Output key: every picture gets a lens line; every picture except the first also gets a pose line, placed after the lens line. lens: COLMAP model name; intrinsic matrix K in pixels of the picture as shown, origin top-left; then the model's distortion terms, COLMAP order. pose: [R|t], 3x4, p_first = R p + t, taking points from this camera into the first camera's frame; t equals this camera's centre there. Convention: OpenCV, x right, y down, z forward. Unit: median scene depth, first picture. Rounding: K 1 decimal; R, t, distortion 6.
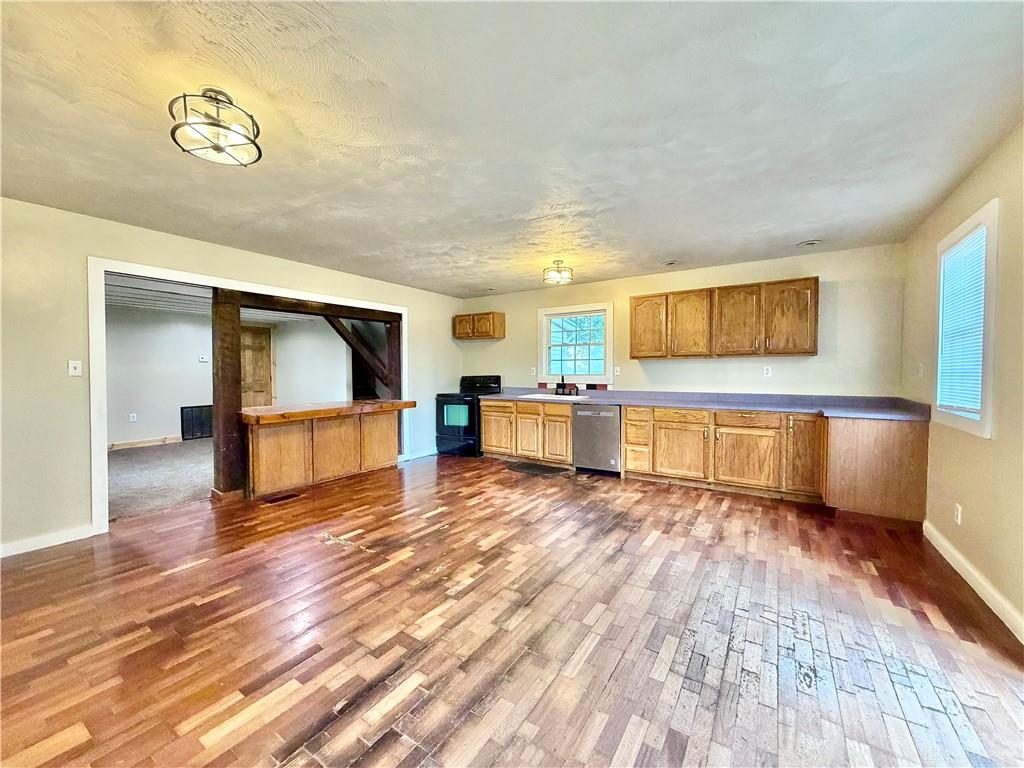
lens RADIAL K [[407.9, 0, 512.0], [0, 407.9, 384.0], [0, 0, 1]] dist [-0.000091, 0.000101]
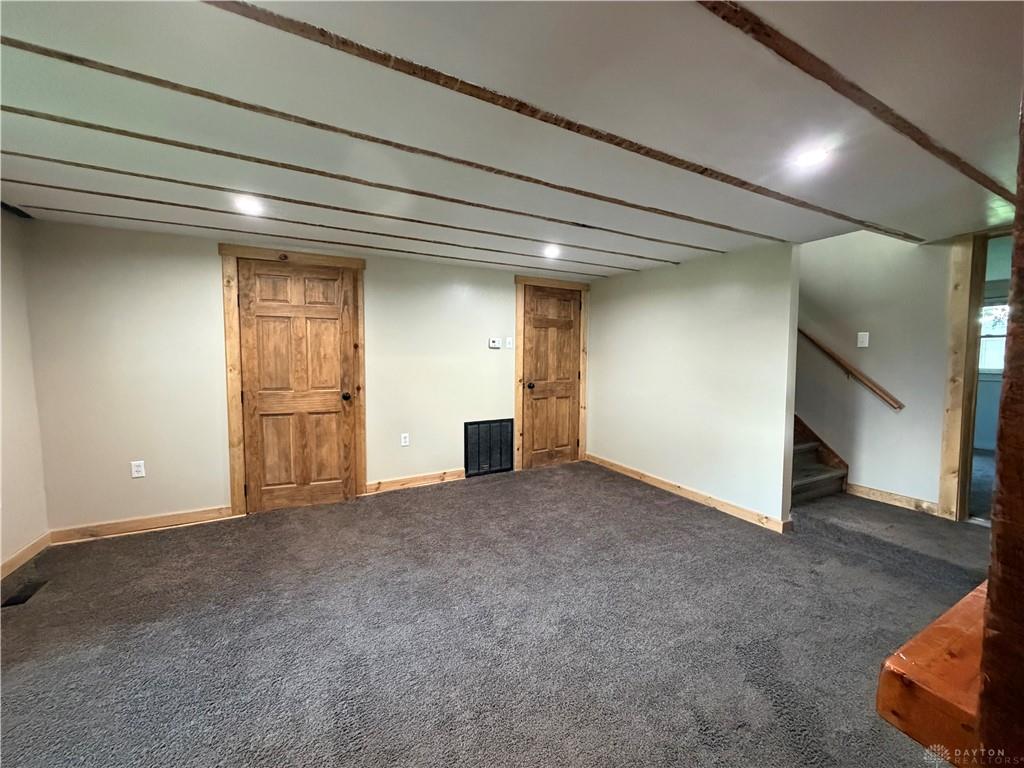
lens RADIAL K [[407.9, 0, 512.0], [0, 407.9, 384.0], [0, 0, 1]] dist [-0.000091, 0.000101]
pose [[0.878416, 0.035666, -0.476565, -0.764412], [-0.021208, 0.999138, 0.035685, -0.039929], [0.477427, -0.021239, 0.878415, 0.829000]]
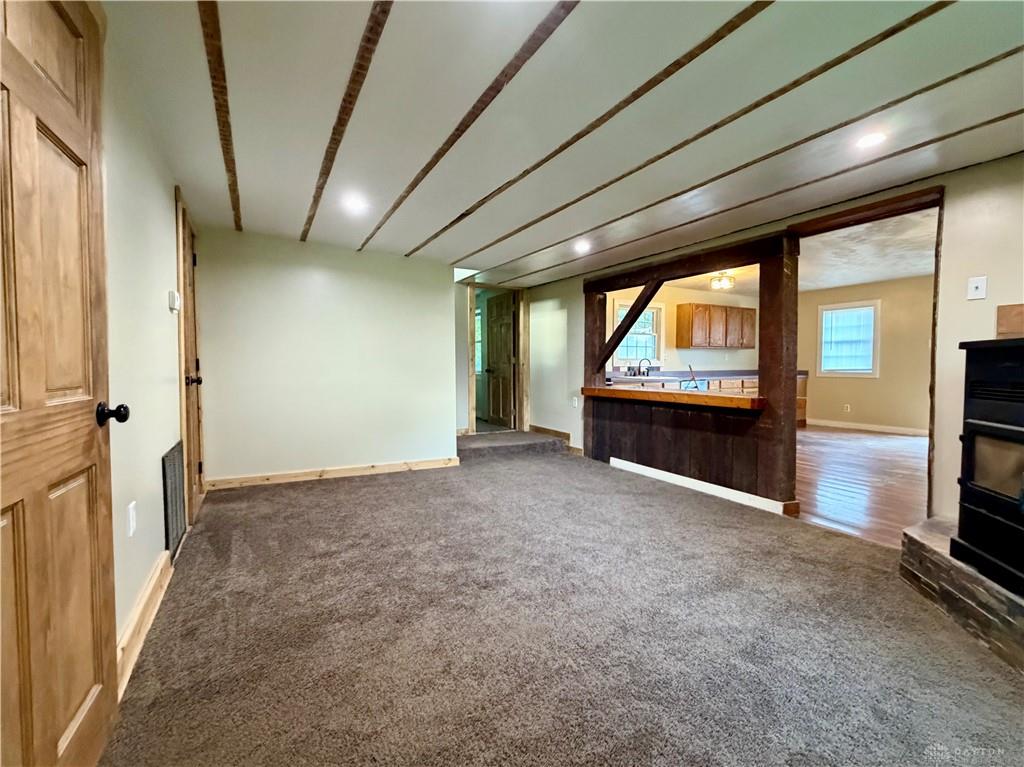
lens RADIAL K [[440.4, 0, 512.0], [0, 440.4, 383.5], [0, 0, 1]] dist [0.000181, -0.000026]
pose [[0.457627, -0.037800, 0.888341, -1.614355], [0.029014, 0.999199, 0.027571, 0.002855], [-0.888671, 0.013158, 0.458357, 1.041542]]
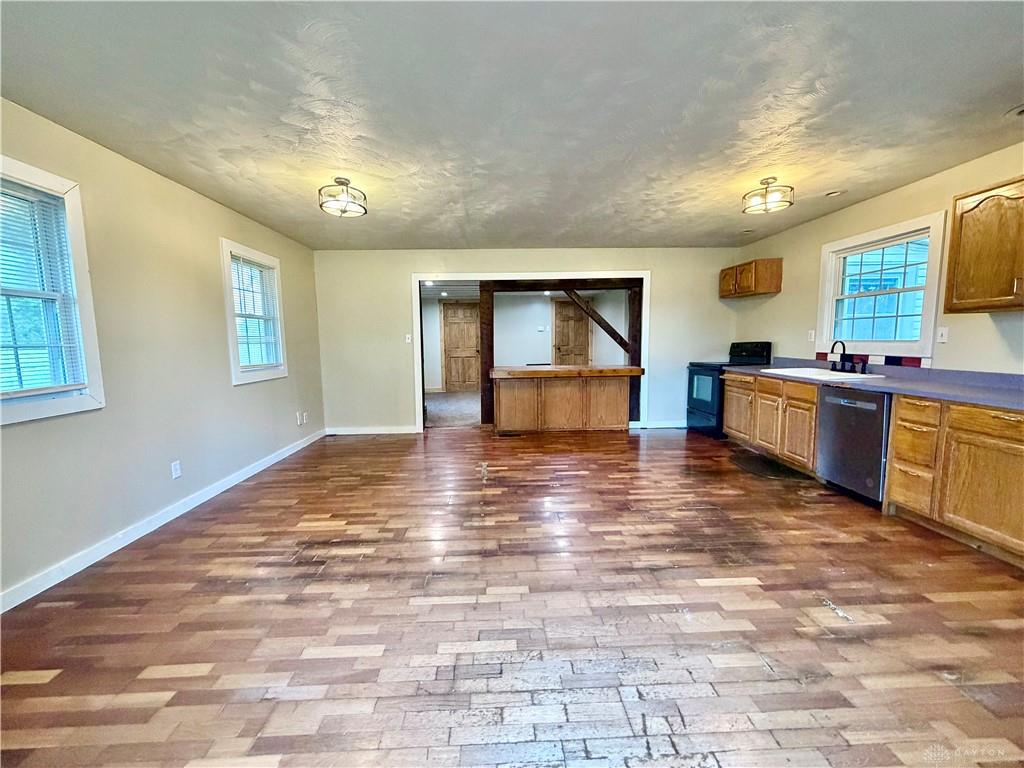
lens RADIAL K [[407.9, 0, 512.0], [0, 407.9, 384.0], [0, 0, 1]] dist [-0.000091, 0.000101]
pose [[0.583738, 0.084619, -0.807521, 0.489998], [-0.014039, 0.995458, 0.094164, -0.011433], [0.811821, -0.043630, 0.582275, 0.234364]]
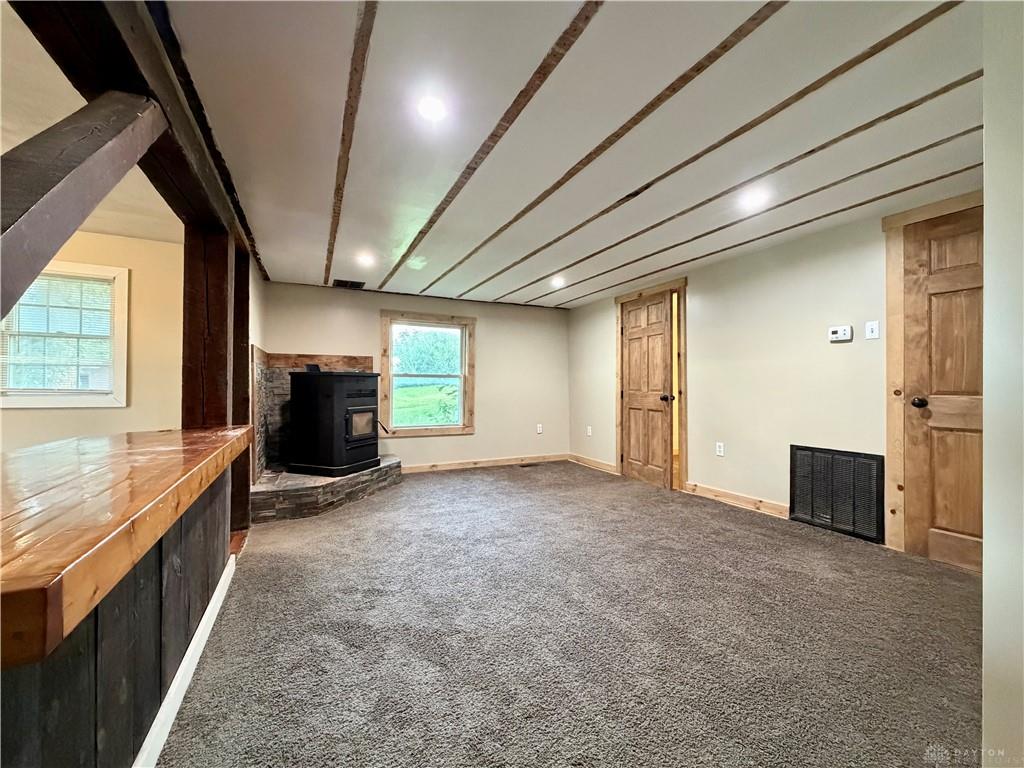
lens RADIAL K [[407.9, 0, 512.0], [0, 407.9, 384.0], [0, 0, 1]] dist [-0.000091, 0.000101]
pose [[-0.516058, -0.006943, -0.856525, -0.421806], [-0.035238, 0.999293, 0.013130, -0.011216], [0.855828, 0.036958, -0.515938, 1.601099]]
